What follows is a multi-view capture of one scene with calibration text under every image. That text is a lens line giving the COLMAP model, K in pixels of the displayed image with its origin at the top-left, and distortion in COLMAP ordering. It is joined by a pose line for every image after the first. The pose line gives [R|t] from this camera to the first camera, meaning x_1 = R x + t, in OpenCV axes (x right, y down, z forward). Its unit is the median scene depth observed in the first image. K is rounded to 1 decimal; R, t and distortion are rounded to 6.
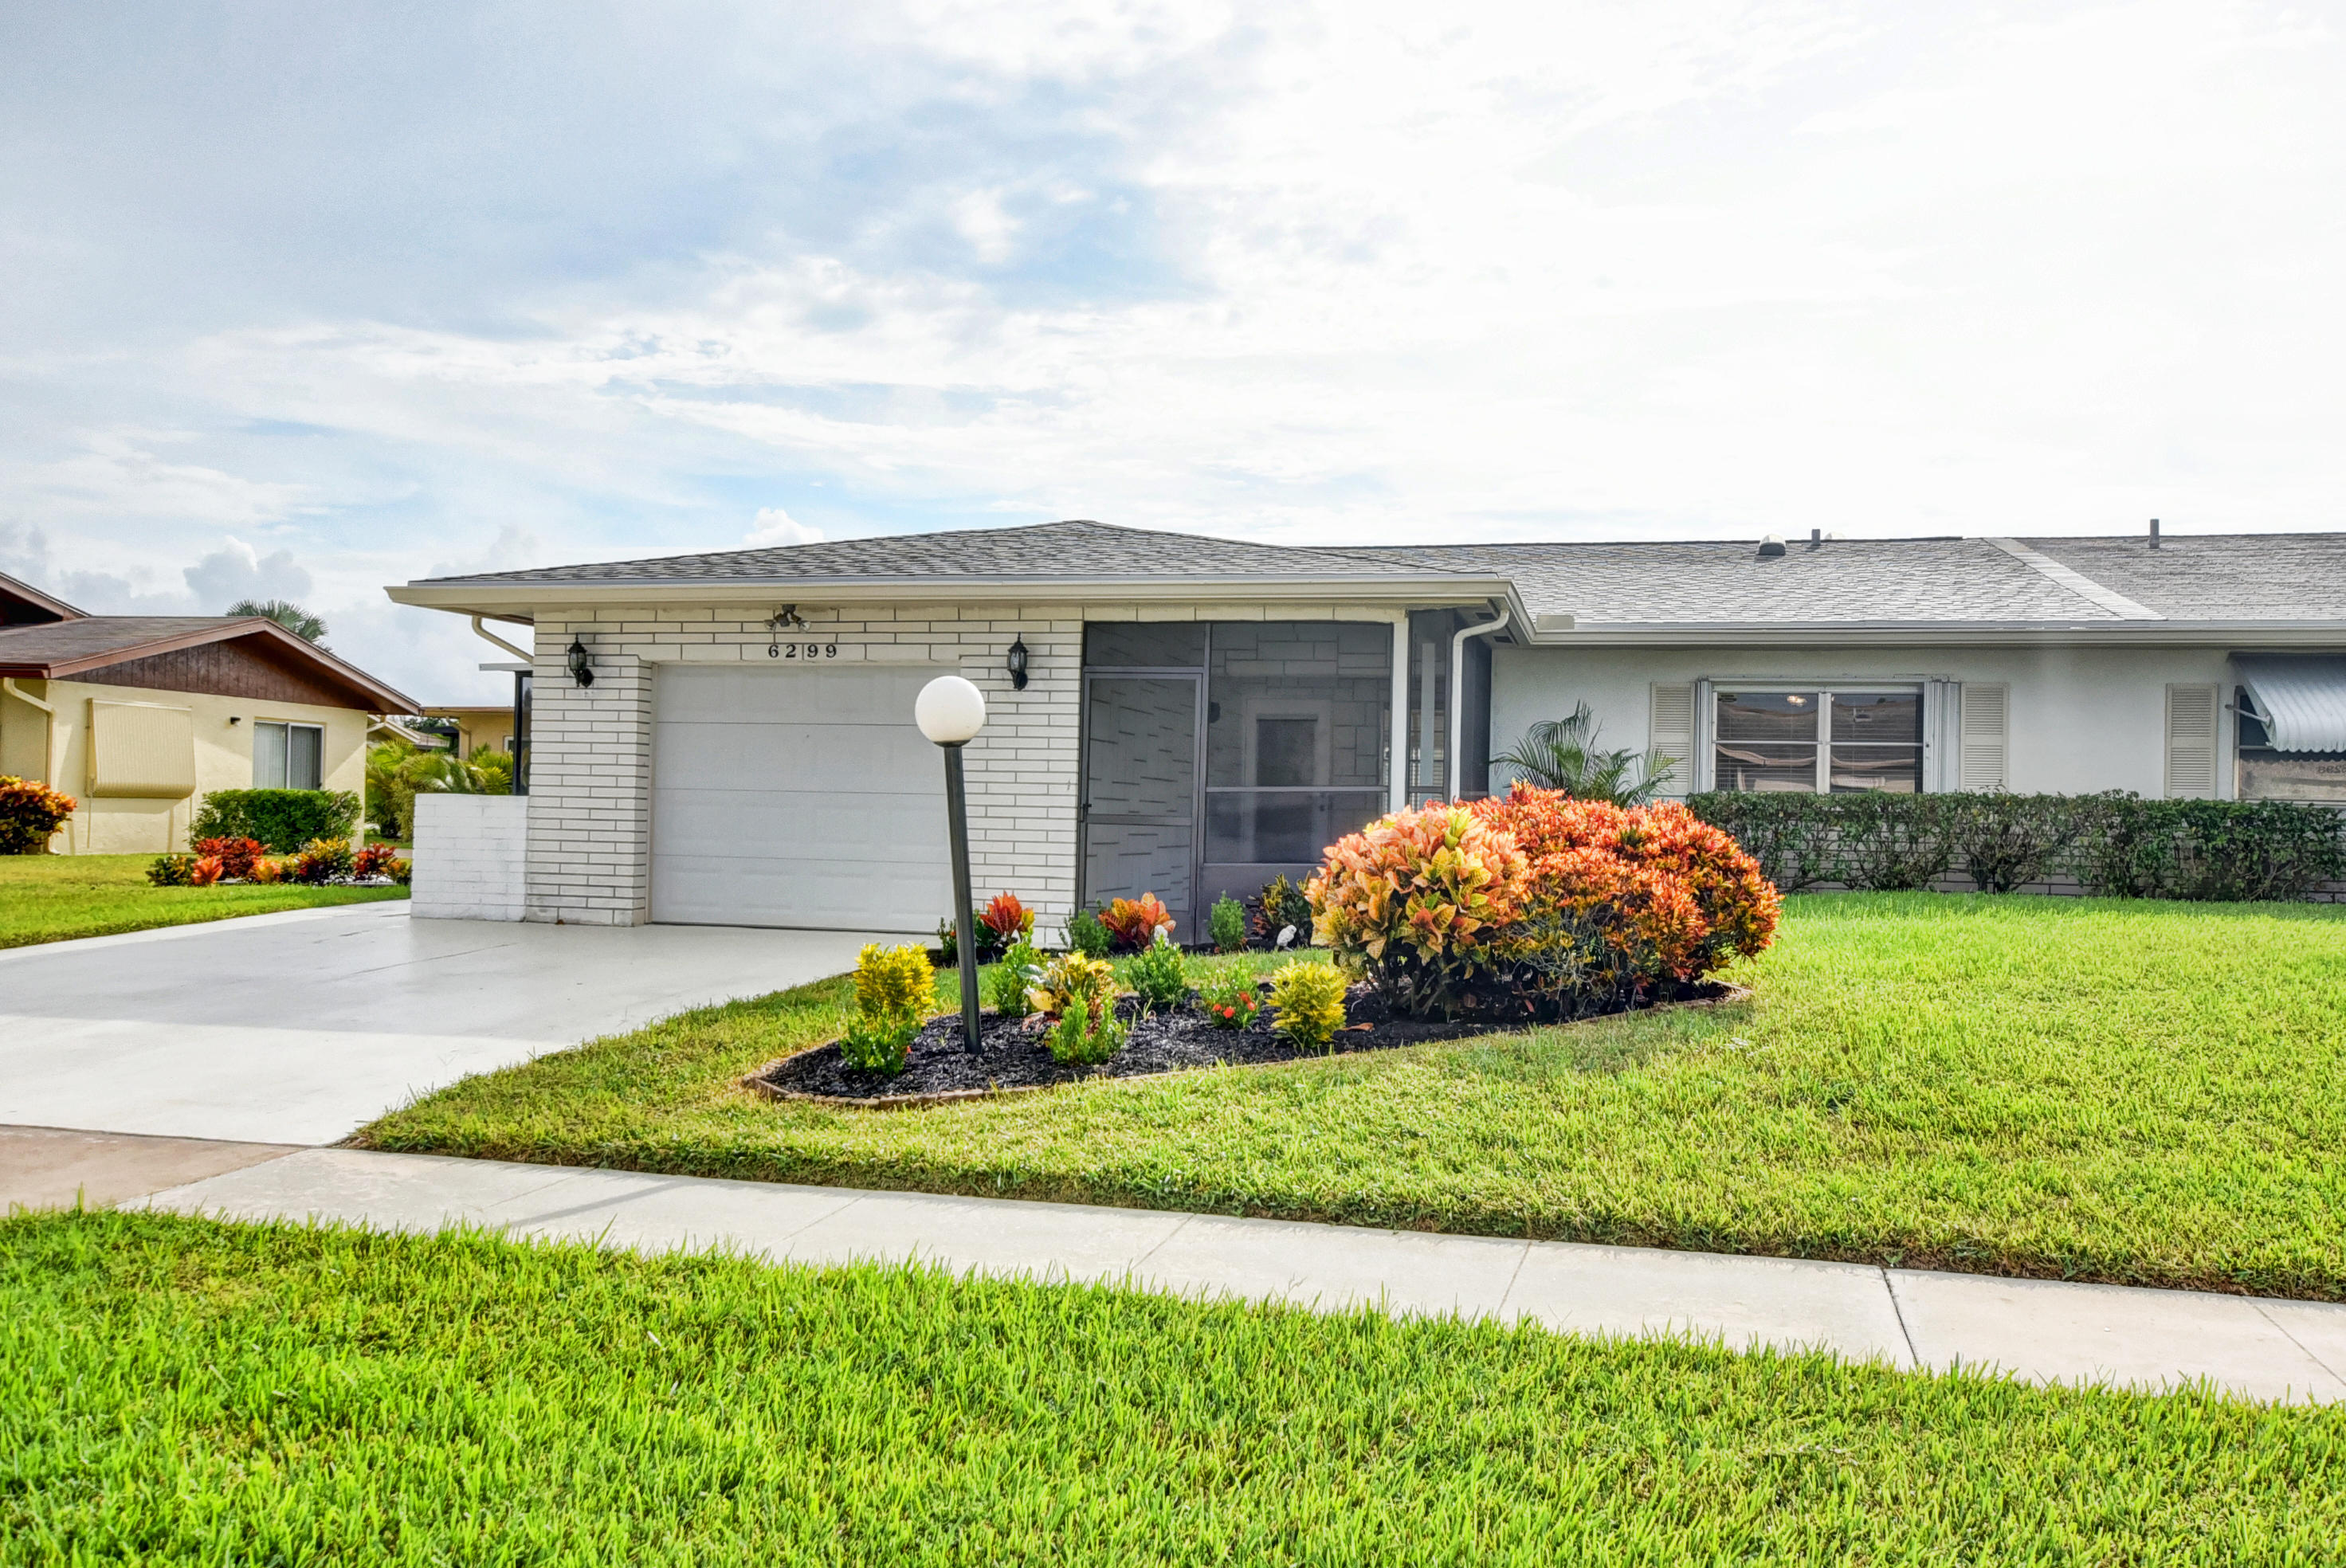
lens RADIAL K [[1929.2, 0, 1178.6], [0, 1929.2, 781.4], [0, 0, 1]] dist [0.069552, 0.003233]
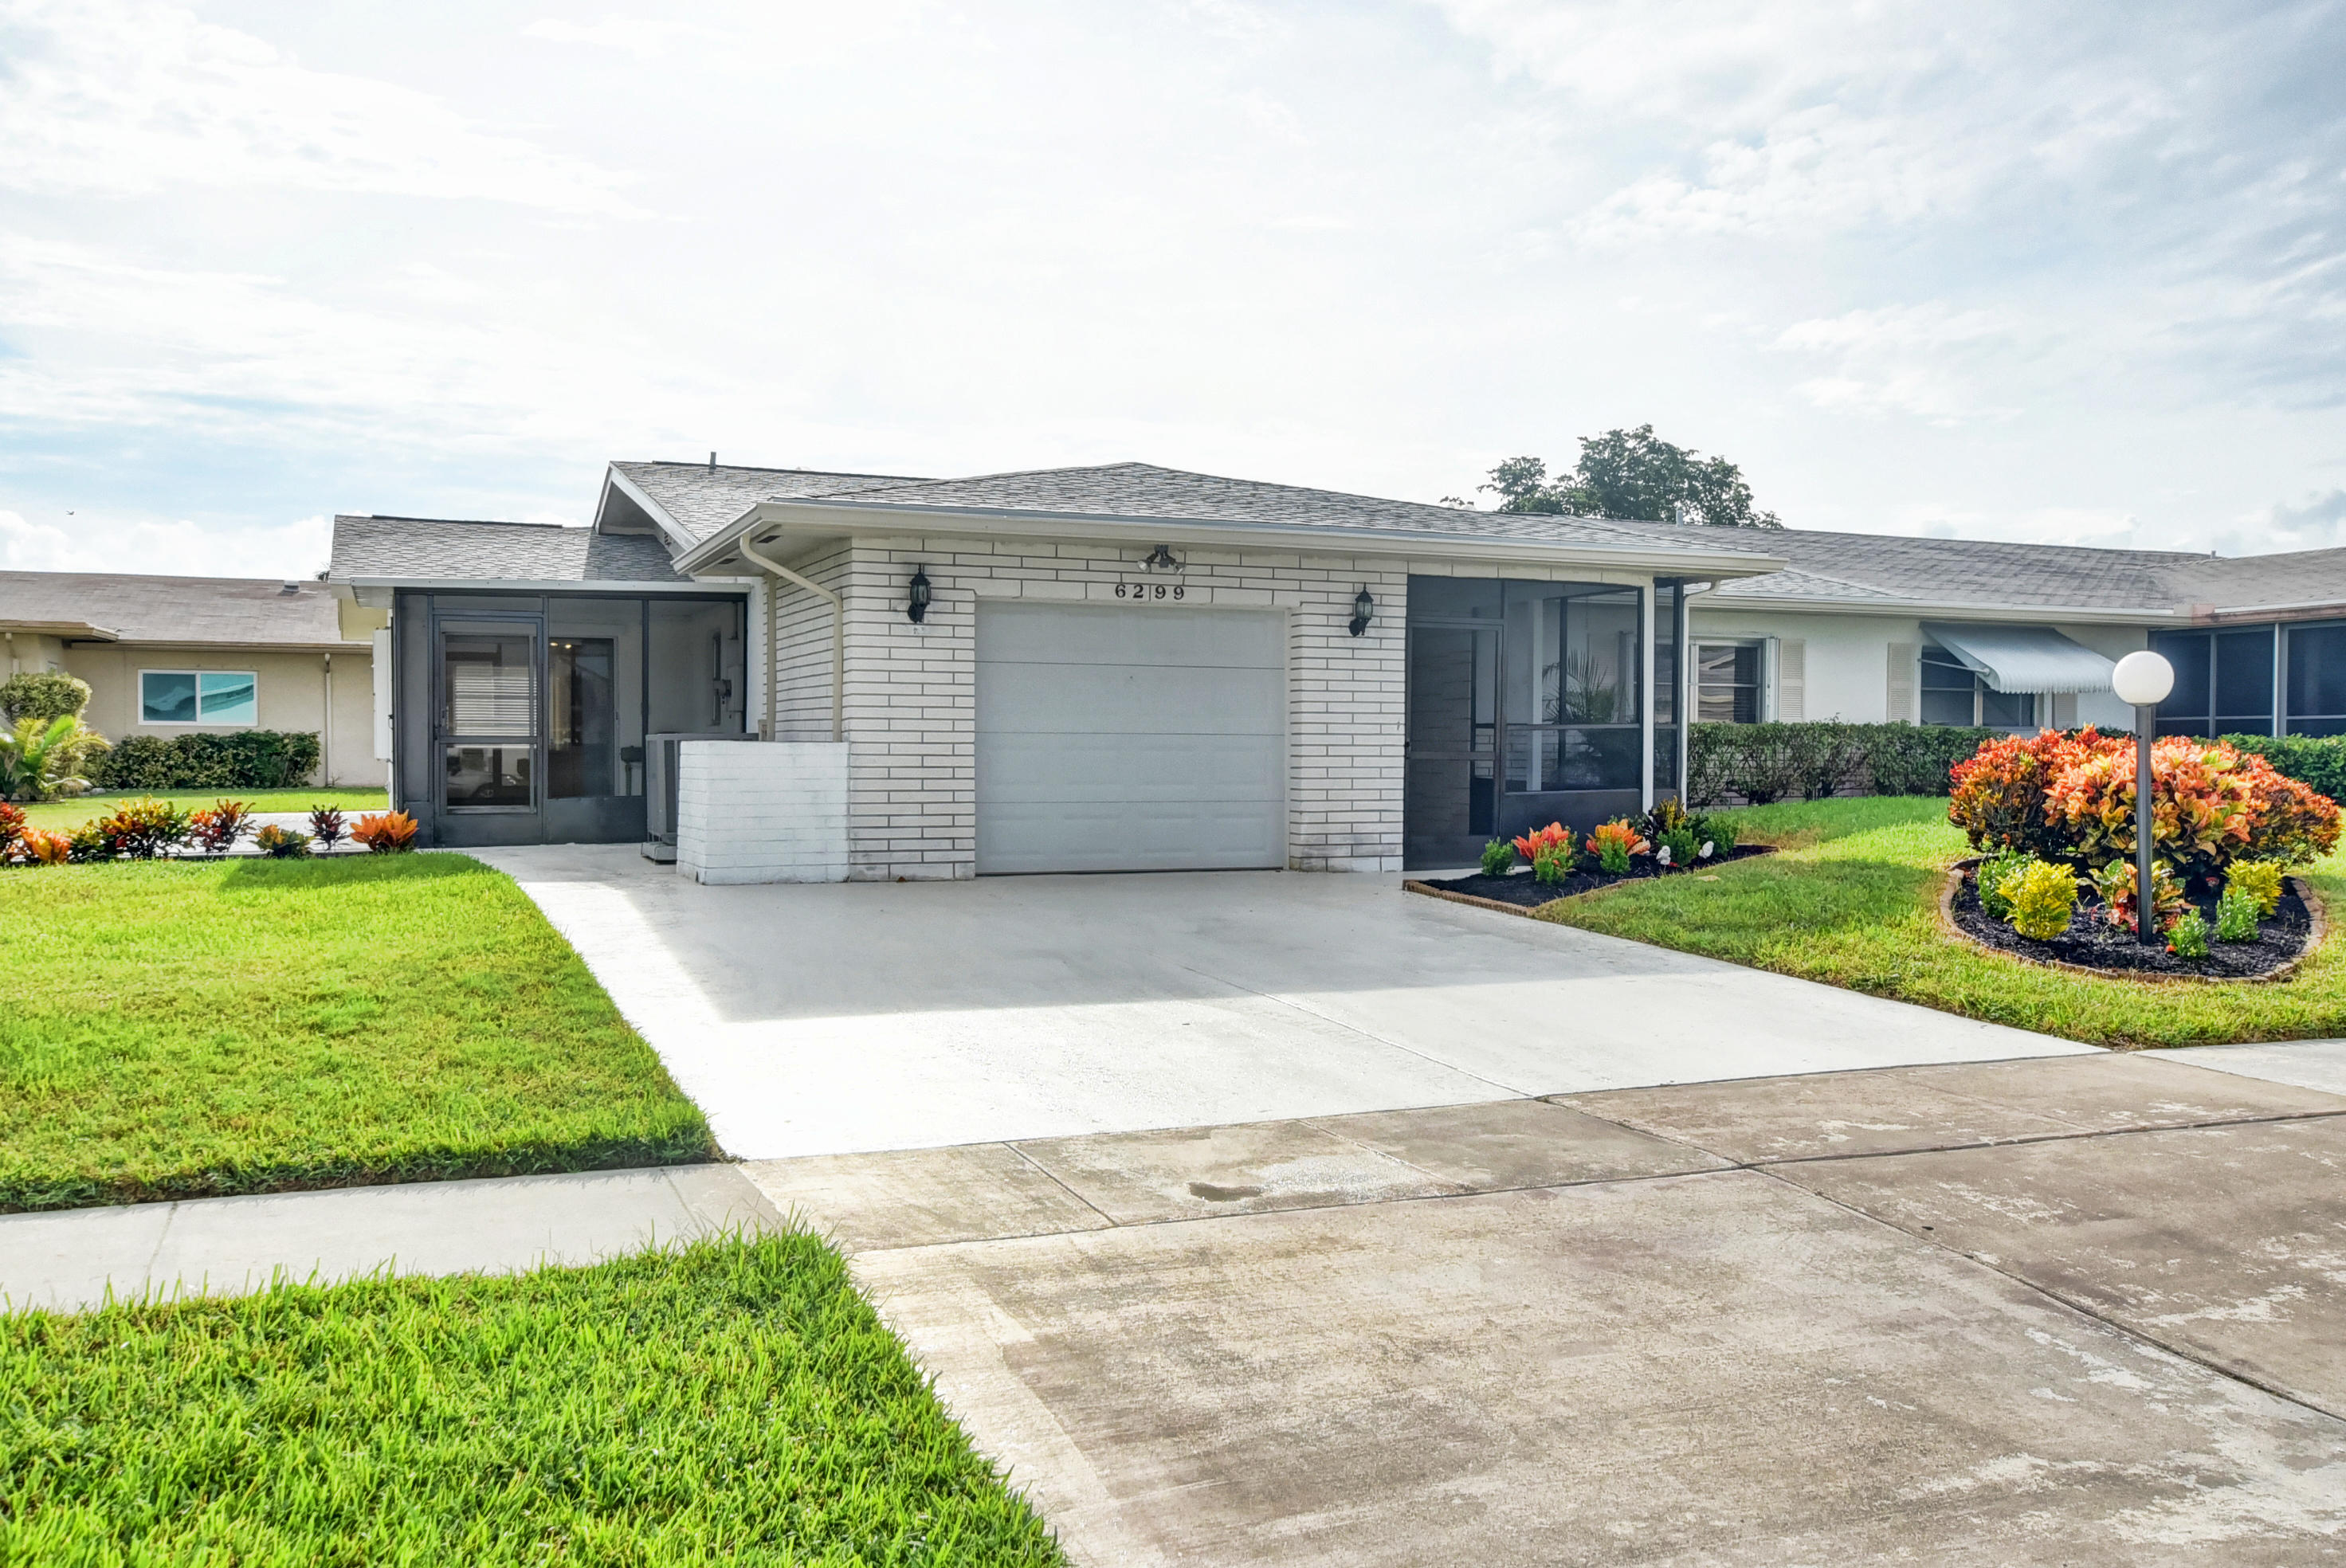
lens RADIAL K [[1929.2, 0, 1182.9], [0, 1929.2, 780.5], [0, 0, 1]] dist [0.069552, 0.003233]
pose [[0.791172, -0.028402, 0.610934, -0.773230], [0.002721, 0.999075, 0.042924, -0.013069], [-0.611588, -0.032298, 0.790517, 0.201644]]
